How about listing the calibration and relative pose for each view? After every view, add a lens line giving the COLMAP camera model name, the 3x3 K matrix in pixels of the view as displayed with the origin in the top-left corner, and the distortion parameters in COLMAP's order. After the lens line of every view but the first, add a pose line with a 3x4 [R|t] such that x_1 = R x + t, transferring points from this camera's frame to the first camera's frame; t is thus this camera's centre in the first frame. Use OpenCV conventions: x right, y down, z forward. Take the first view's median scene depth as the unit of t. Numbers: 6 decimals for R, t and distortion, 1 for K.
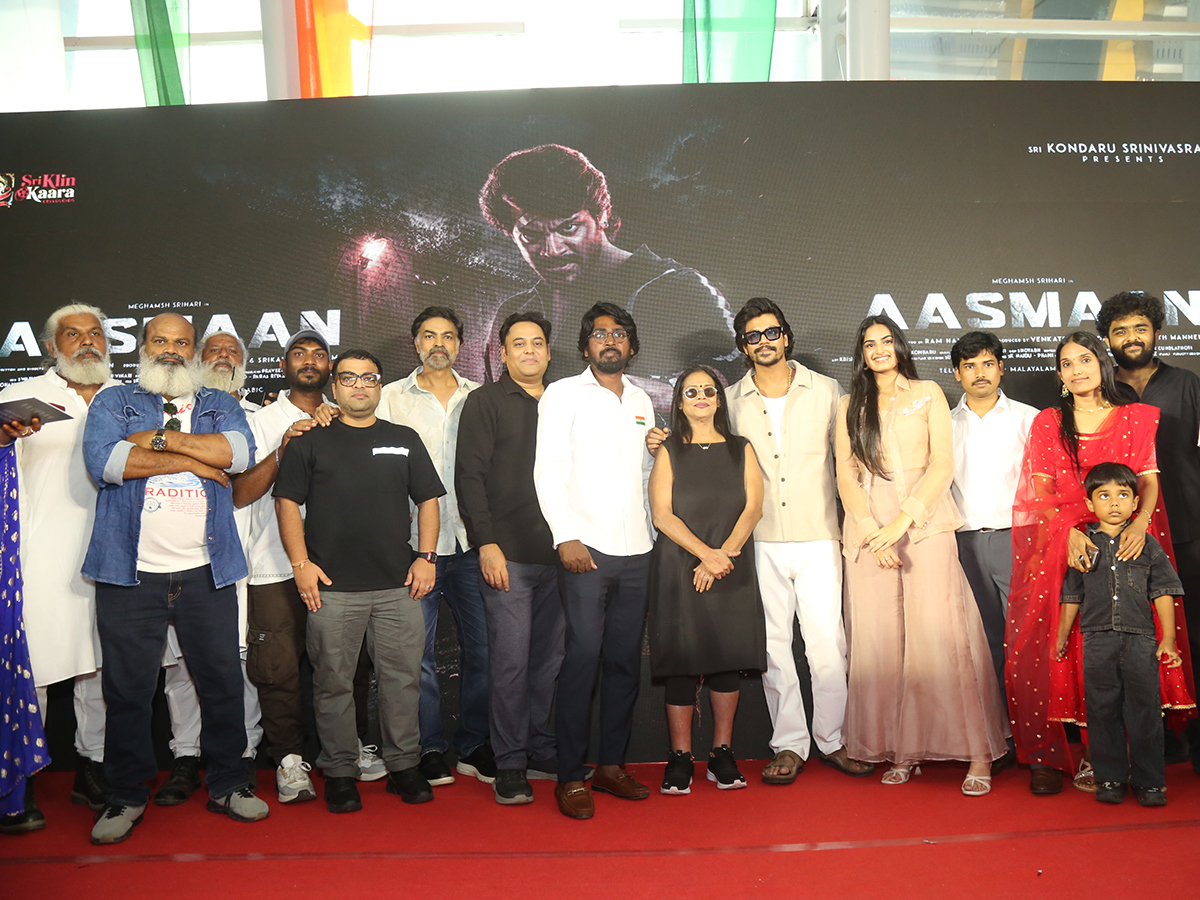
lens RADIAL K [[842.4, 0, 600.0], [0, 842.4, 450.0], [0, 0, 1]] dist [-0.000762, -0.002238]
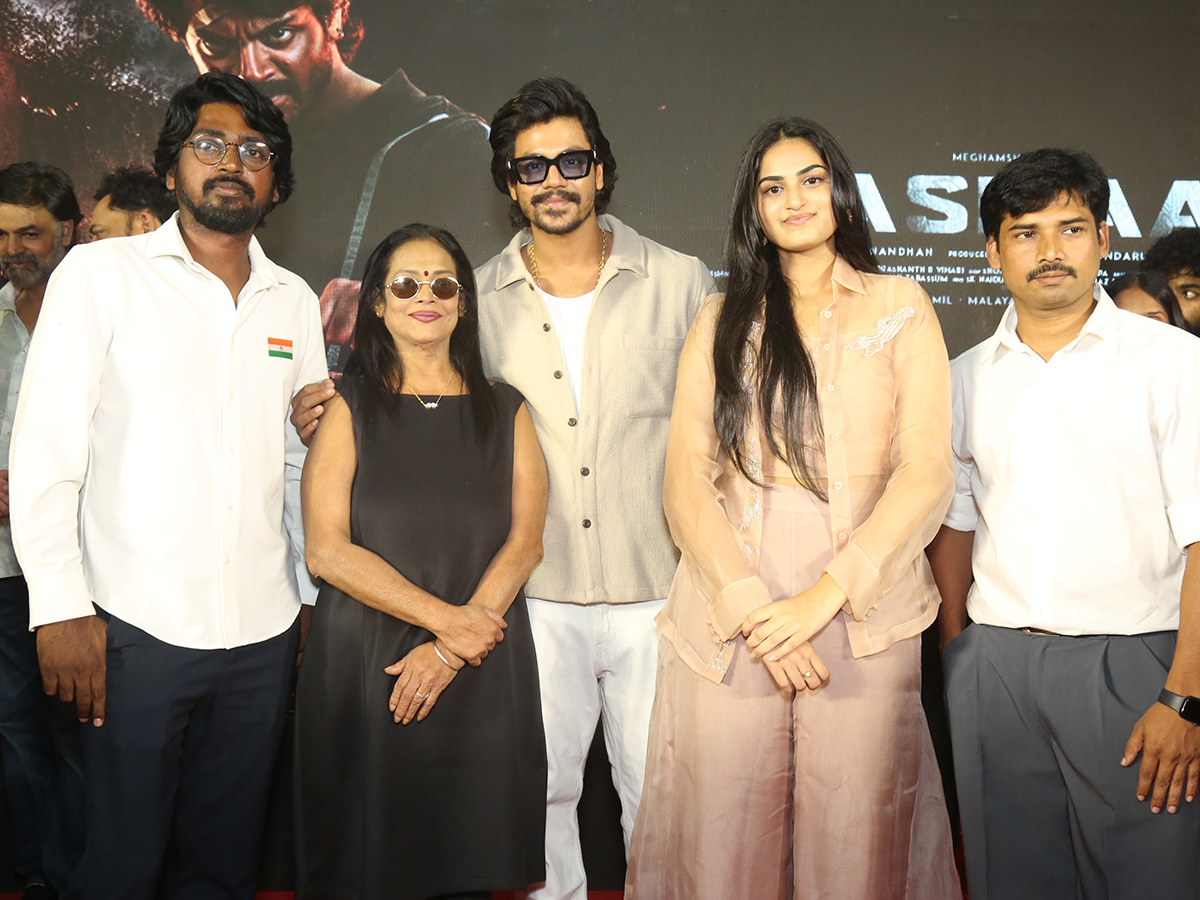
lens RADIAL K [[1167.0, 0, 586.8], [0, 1167.0, 452.5], [0, 0, 1]] dist [0.000591, 0.006160]
pose [[0.980972, 0.038210, 0.190350, 0.085608], [-0.045081, 0.998474, 0.031893, -0.000848], [-0.188841, -0.039867, 0.981198, 0.325731]]
